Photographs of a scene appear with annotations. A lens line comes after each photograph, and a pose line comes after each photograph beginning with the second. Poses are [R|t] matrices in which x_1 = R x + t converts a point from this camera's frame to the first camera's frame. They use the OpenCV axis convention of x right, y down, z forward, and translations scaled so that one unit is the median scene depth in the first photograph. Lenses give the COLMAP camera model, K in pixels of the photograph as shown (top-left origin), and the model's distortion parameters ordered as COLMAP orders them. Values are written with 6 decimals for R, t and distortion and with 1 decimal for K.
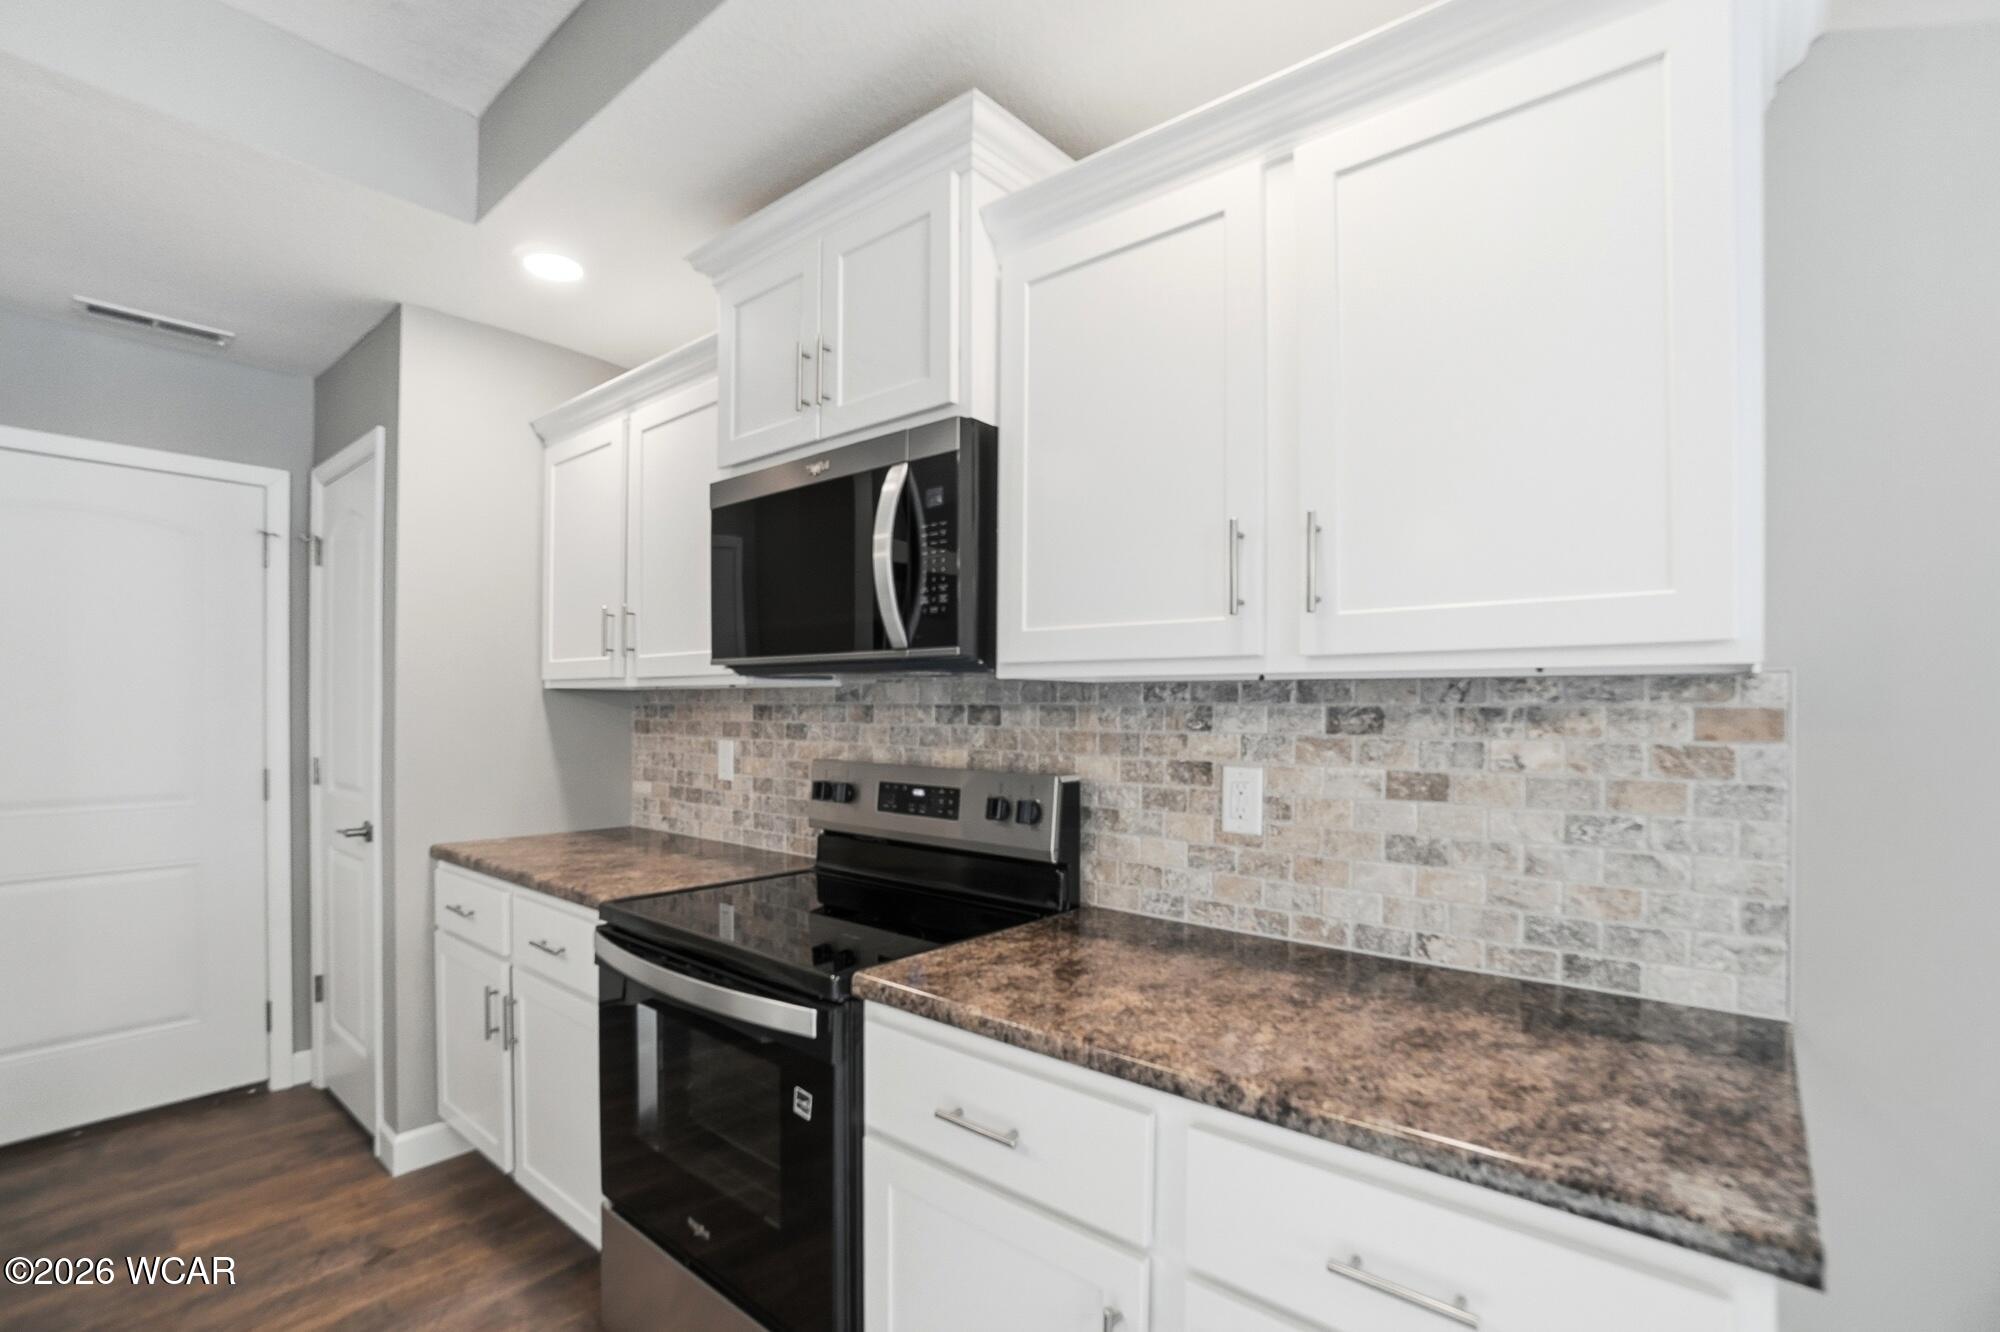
lens RADIAL K [[905.2, 0, 1004.1], [0, 905.2, 701.5], [0, 0, 1]] dist [-0.061583, 0.022891]
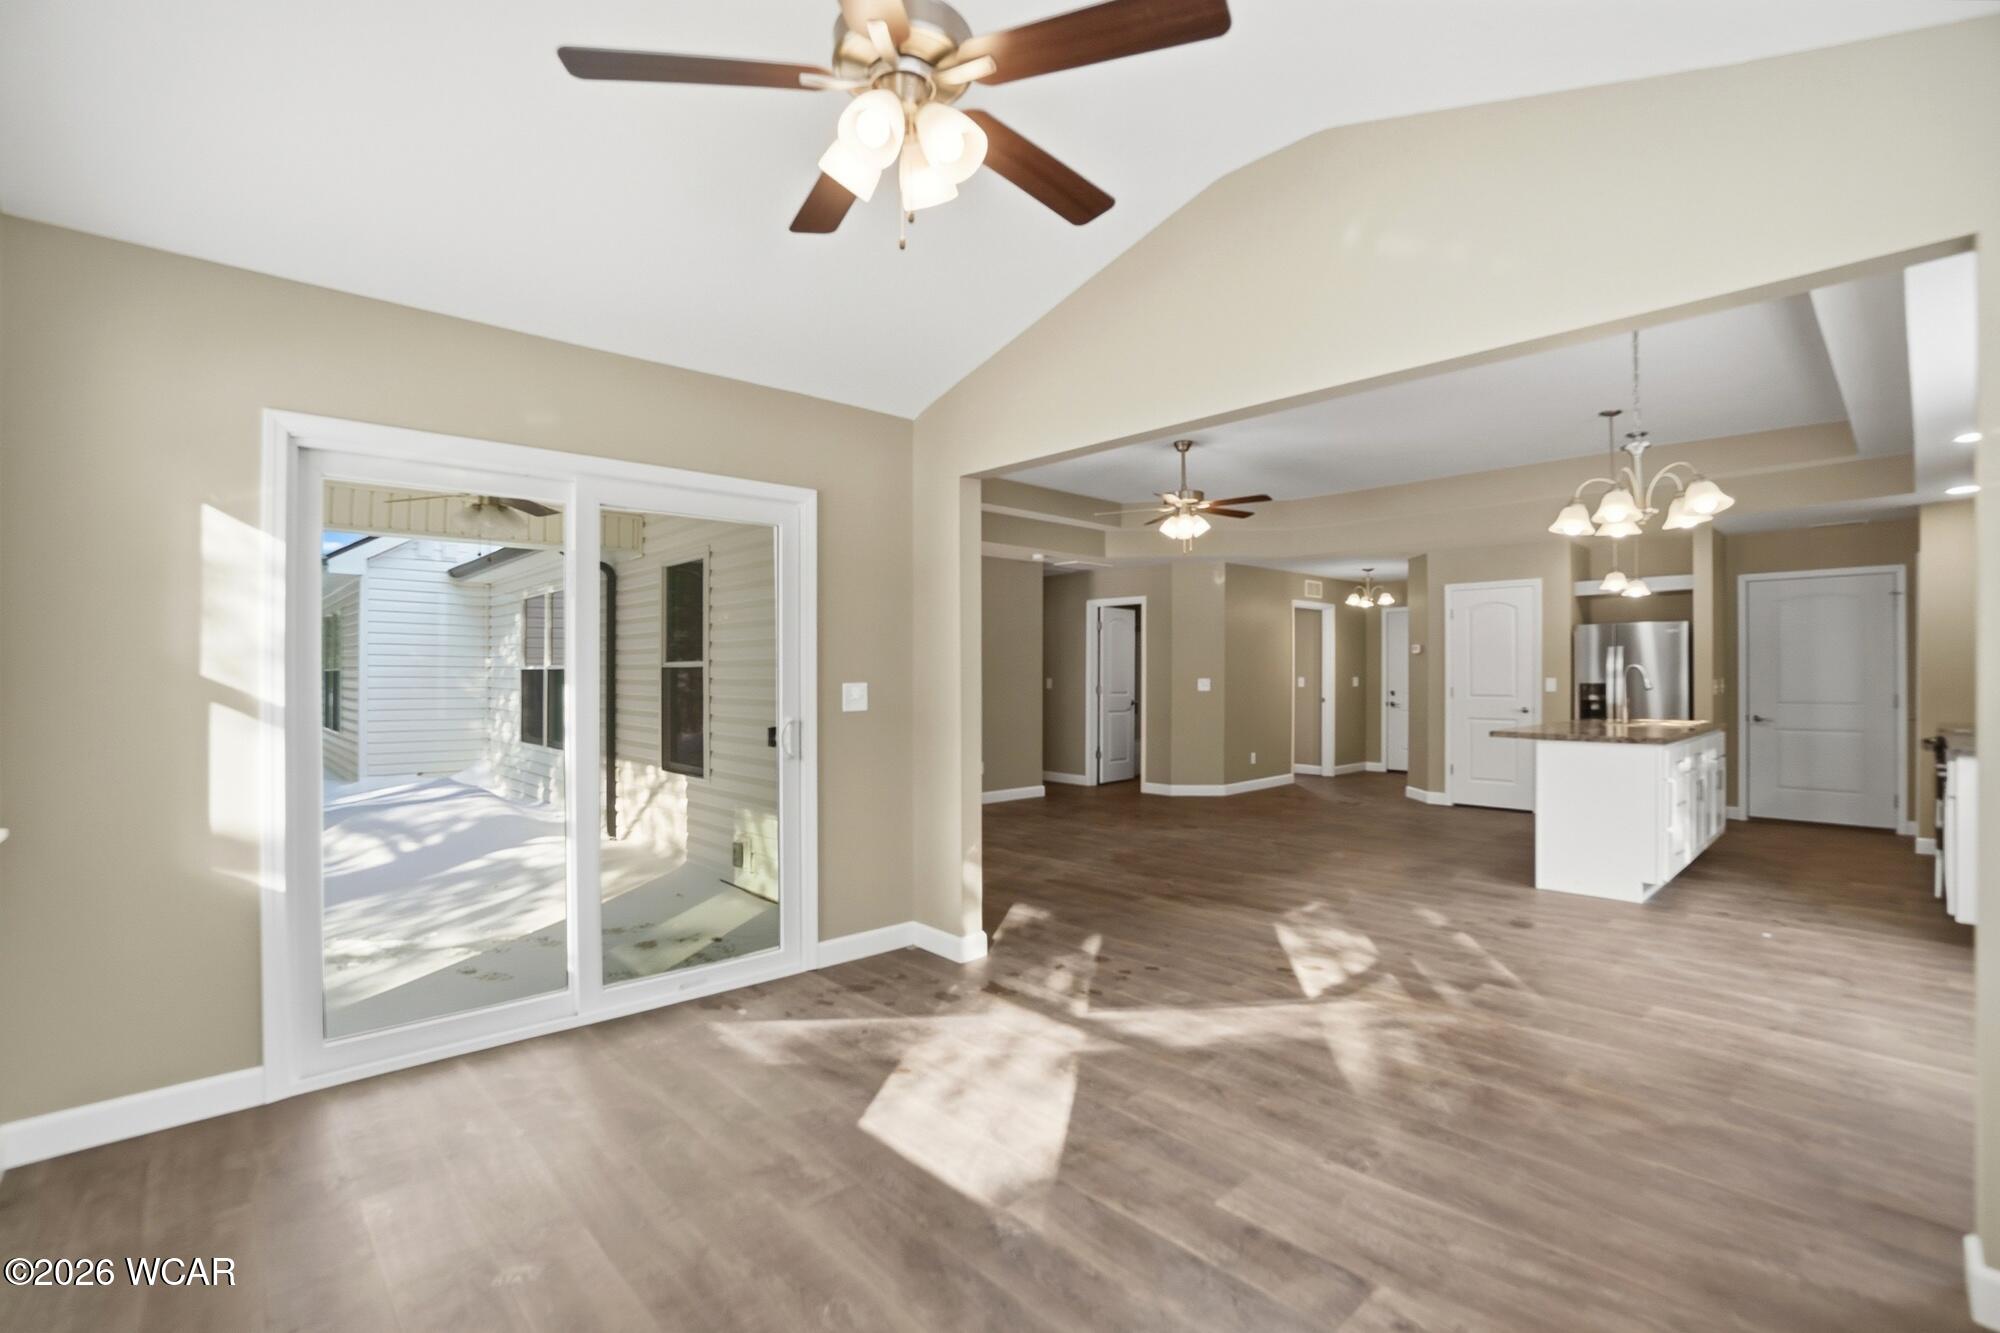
lens RADIAL K [[888.2, 0, 999.4], [0, 888.2, 683.1], [0, 0, 1]] dist [-0.059026, 0.015726]
pose [[-0.136142, -0.002708, -0.990686, 3.007703], [0.004801, 0.999983, -0.003394, 0.078391], [0.990678, -0.005219, -0.136127, -1.855266]]
